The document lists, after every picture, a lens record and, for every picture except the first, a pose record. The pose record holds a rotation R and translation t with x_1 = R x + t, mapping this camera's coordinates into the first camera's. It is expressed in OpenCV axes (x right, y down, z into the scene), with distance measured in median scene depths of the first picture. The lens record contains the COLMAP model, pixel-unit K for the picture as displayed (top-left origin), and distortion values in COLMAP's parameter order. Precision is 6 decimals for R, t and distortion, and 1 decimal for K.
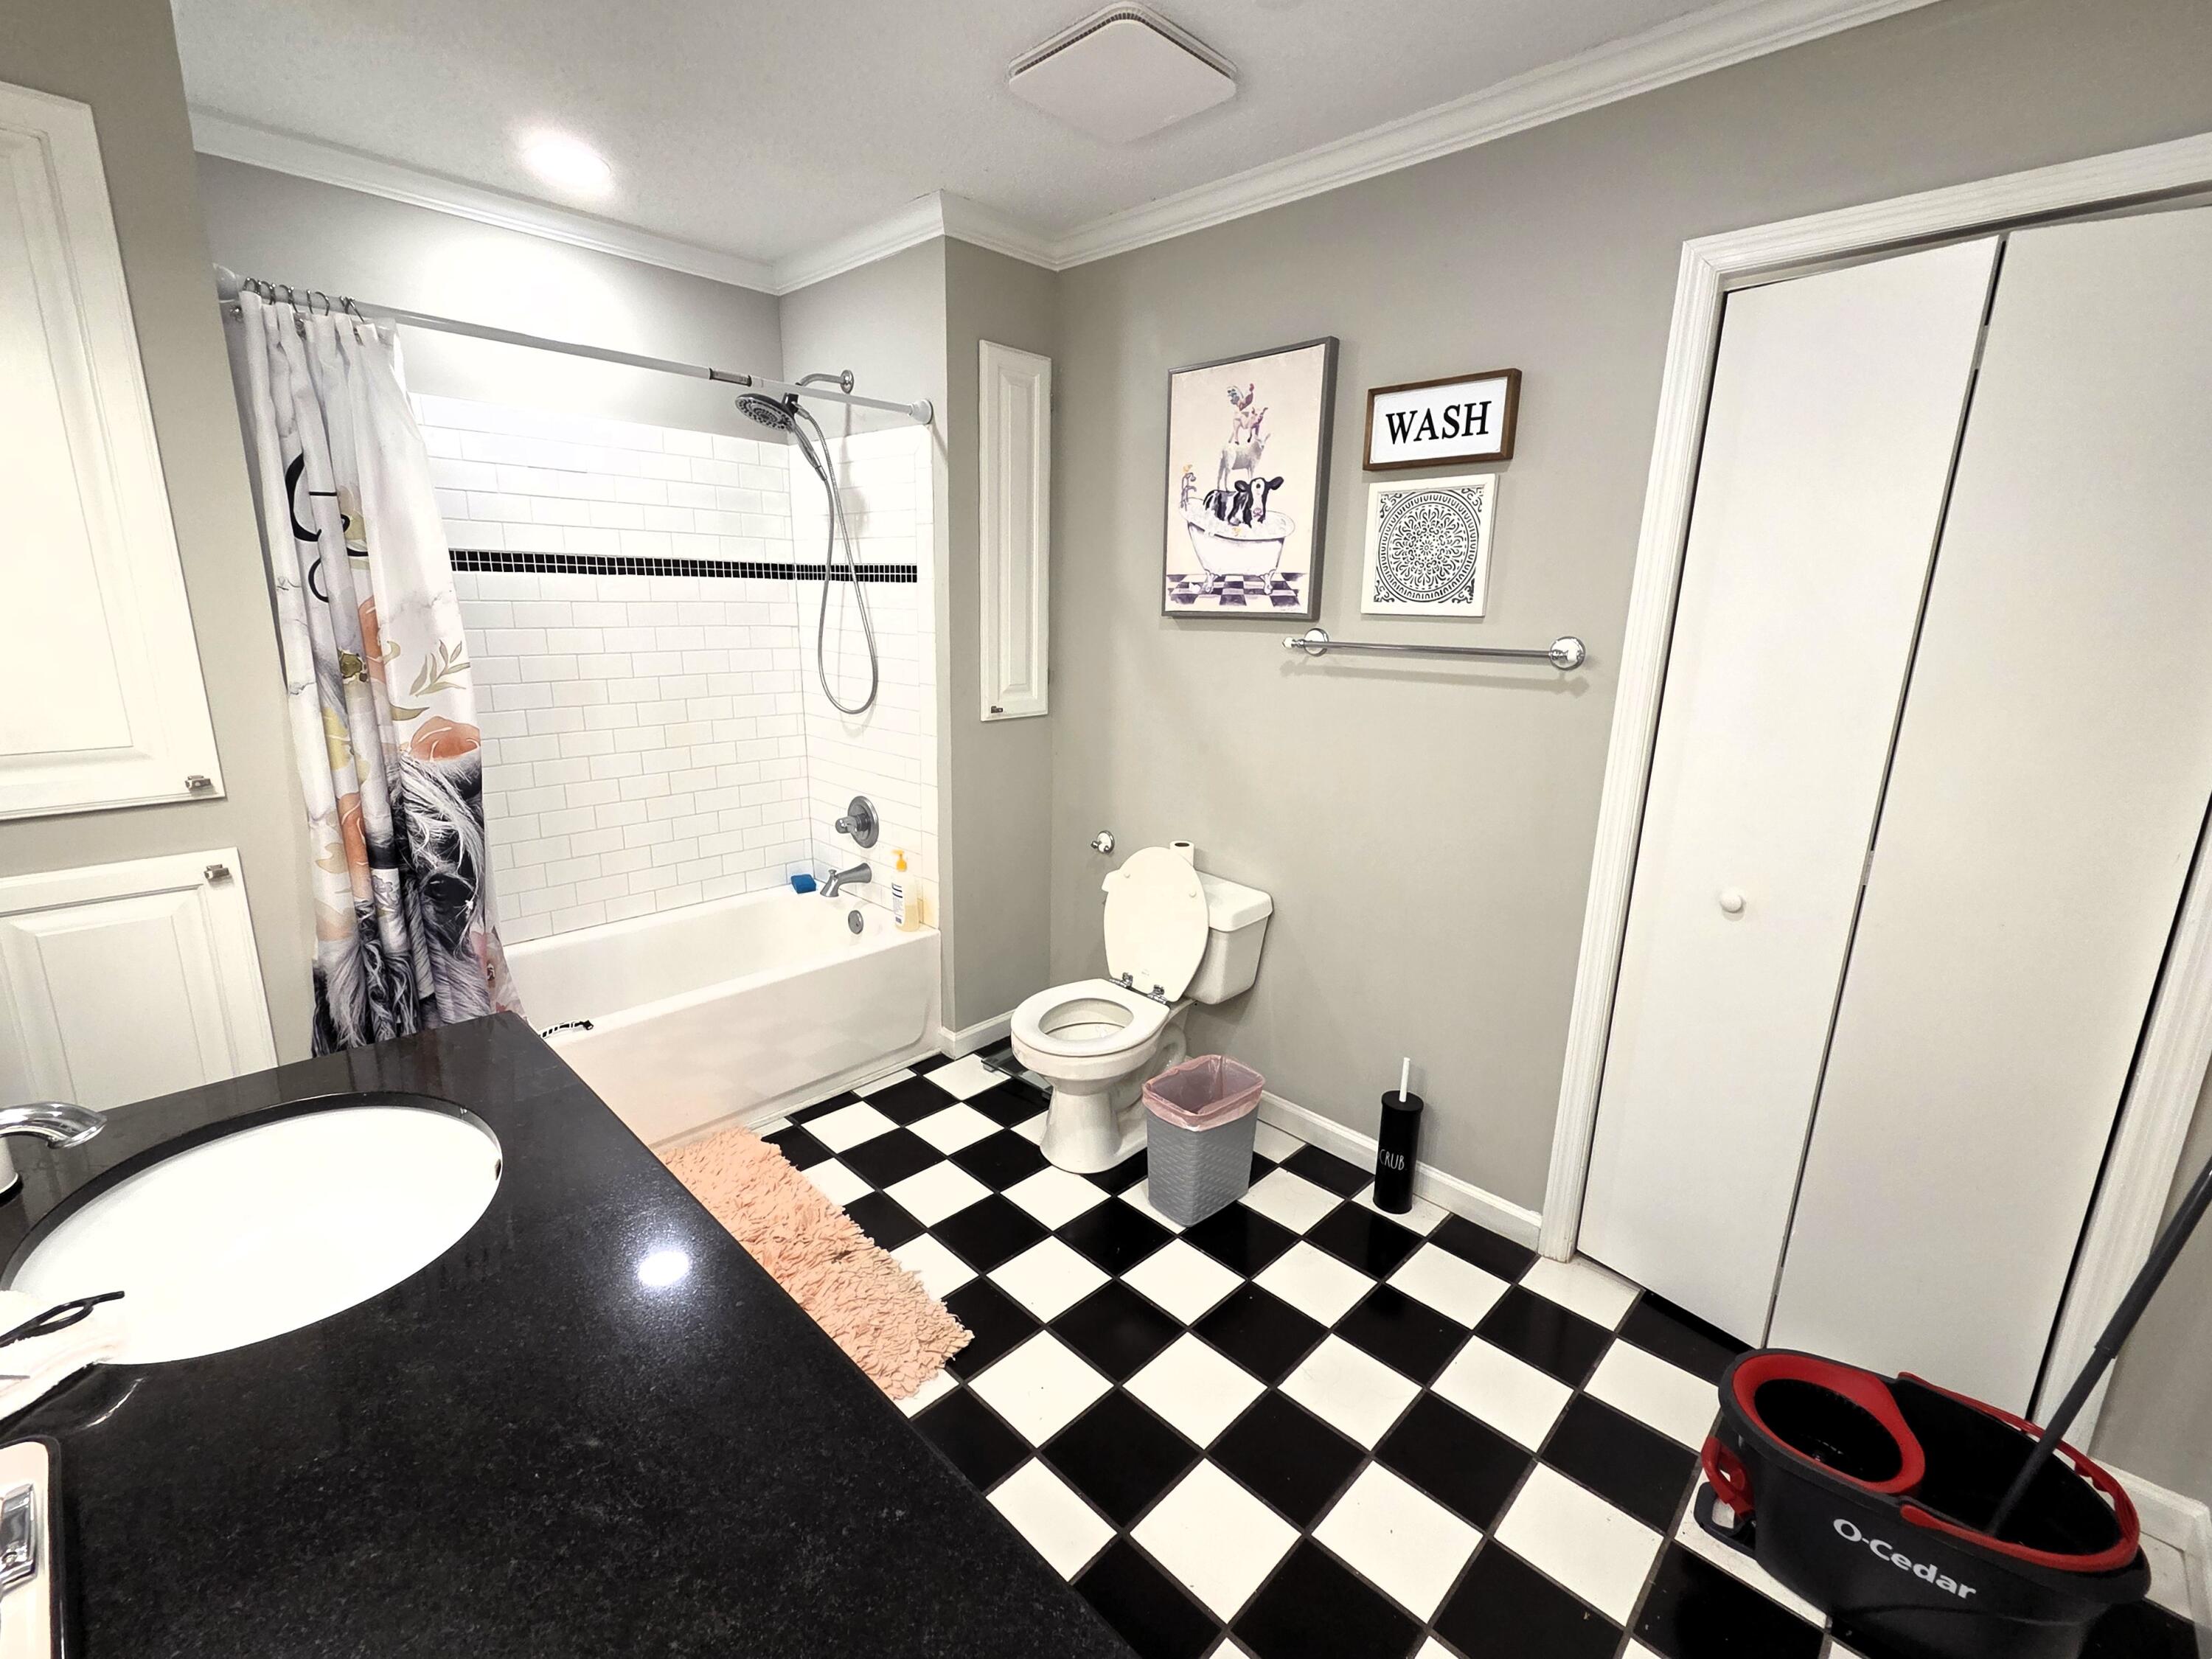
lens RADIAL K [[959.1, 0, 1104.1], [0, 959.1, 827.1], [0, 0, 1]] dist [0.000101, -0.000242]
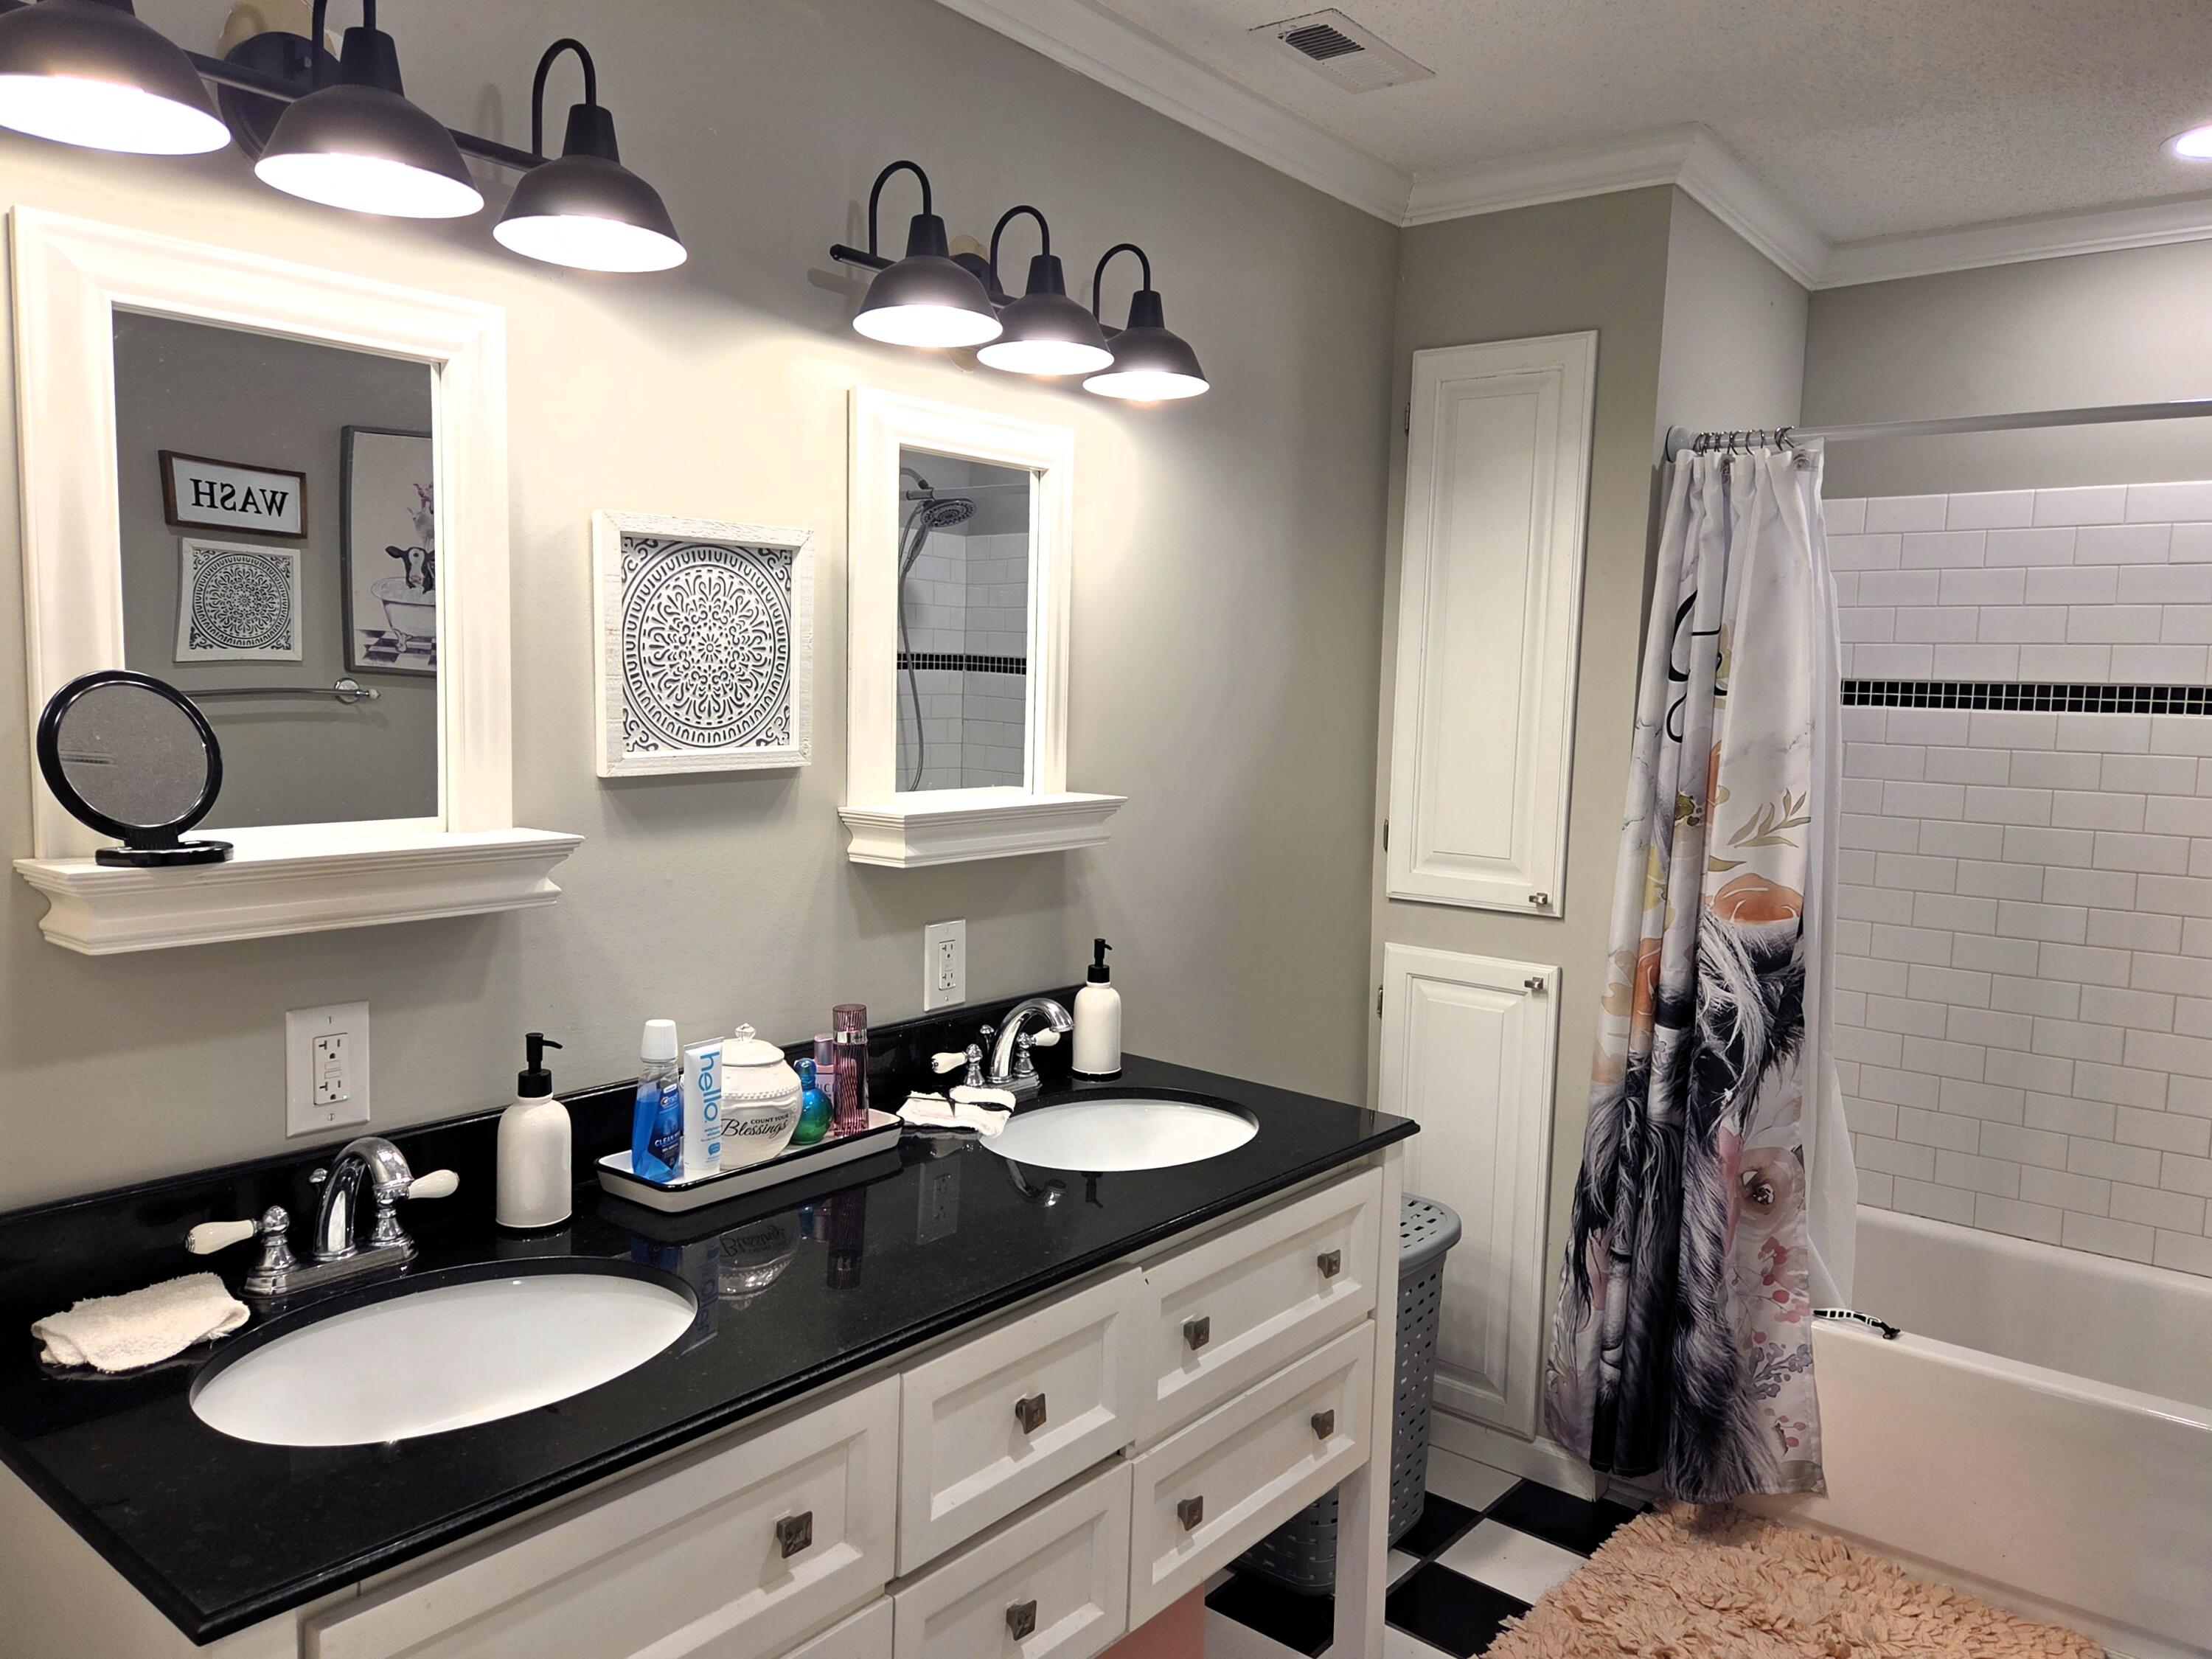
lens RADIAL K [[1572.4, 0, 1105.2], [0, 1572.4, 824.3], [0, 0, 1]] dist [0.052767, -0.035297]
pose [[0.091922, 0.074808, -0.992952, 0.685182], [-0.260085, 0.964363, 0.048577, -0.077084], [0.961200, 0.253786, 0.108103, 0.276420]]
